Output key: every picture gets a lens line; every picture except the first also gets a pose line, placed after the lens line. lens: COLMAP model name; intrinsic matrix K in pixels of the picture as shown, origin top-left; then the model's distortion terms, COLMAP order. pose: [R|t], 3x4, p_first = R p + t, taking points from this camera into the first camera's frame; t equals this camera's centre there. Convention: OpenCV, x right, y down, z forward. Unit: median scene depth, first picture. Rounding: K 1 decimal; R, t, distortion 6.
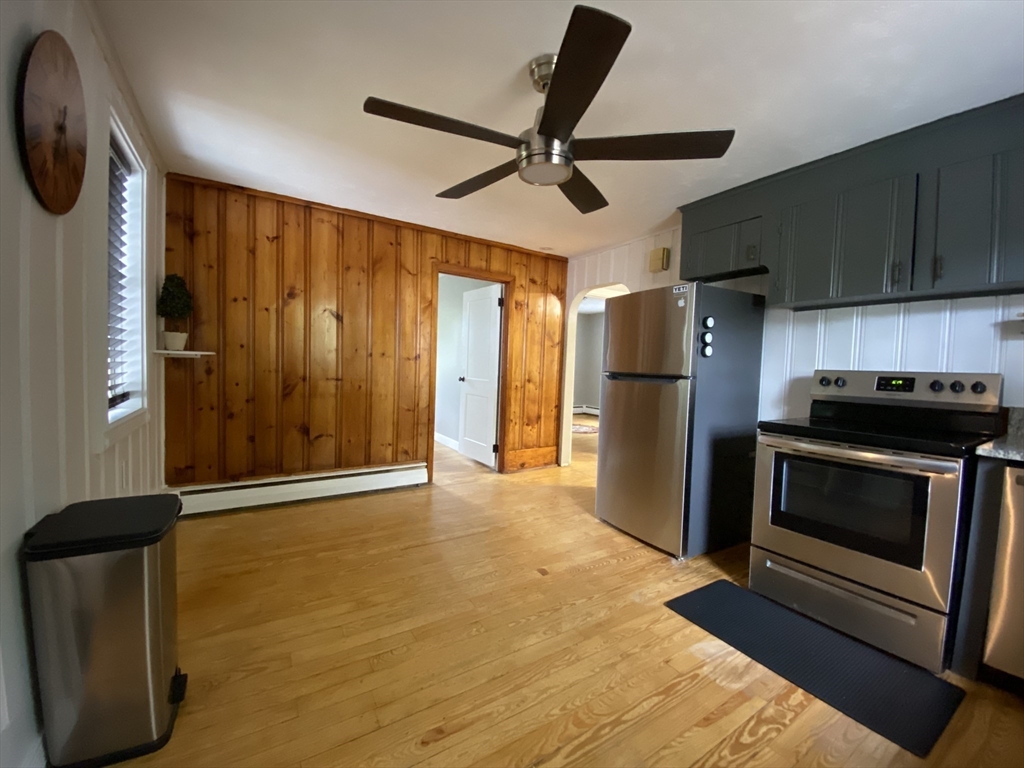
lens RADIAL K [[413.6, 0, 509.5], [0, 413.6, 384.0], [0, 0, 1]] dist [0.025661, -0.024008]
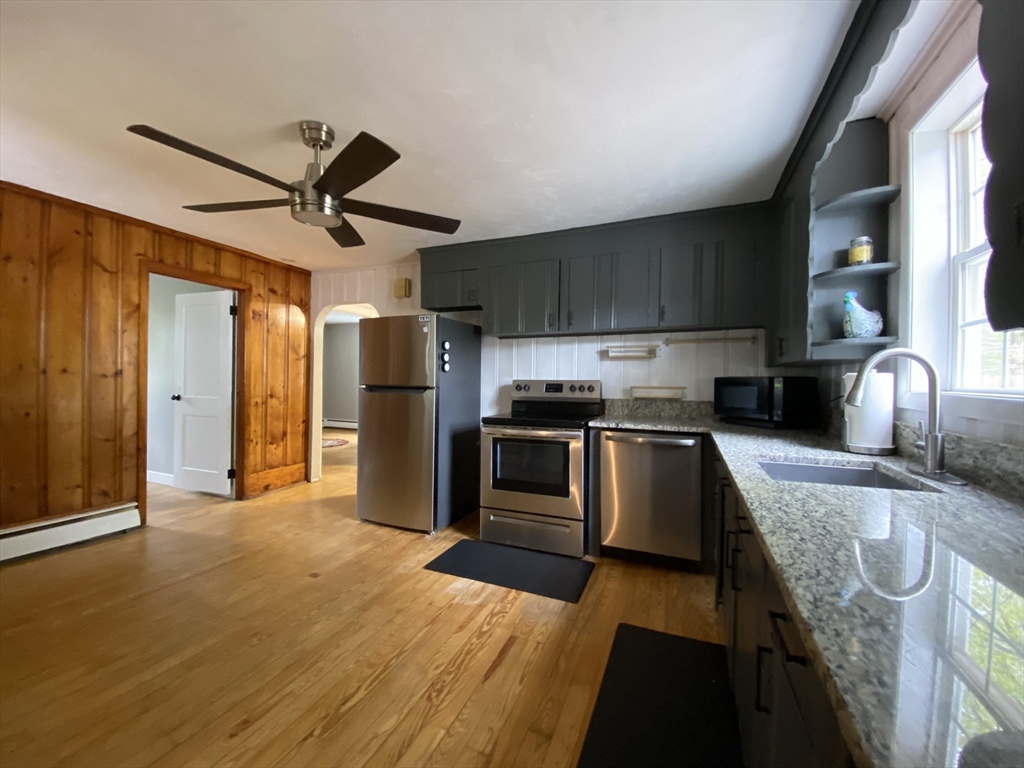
lens RADIAL K [[410.7, 0, 511.0], [0, 410.7, 380.9], [0, 0, 1]] dist [0.025336, -0.023412]
pose [[0.813549, -0.025310, 0.580945, -0.110126], [0.043027, 0.998934, -0.016735, -0.006193], [-0.579902, 0.038611, 0.813771, -0.169933]]
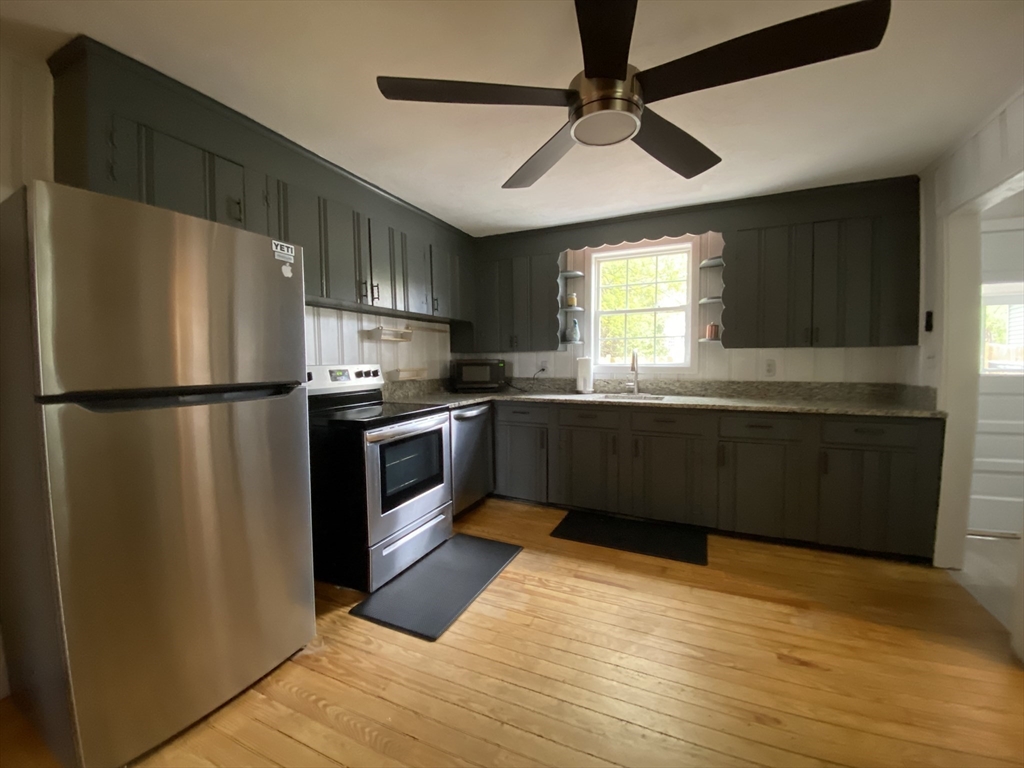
lens RADIAL K [[413.6, 0, 509.5], [0, 413.6, 384.0], [0, 0, 1]] dist [0.025661, -0.024008]
pose [[-0.556120, -0.077540, 0.827477, -0.340759], [0.027331, 0.993393, 0.111456, -0.086283], [-0.830653, 0.084599, -0.550327, 1.115702]]
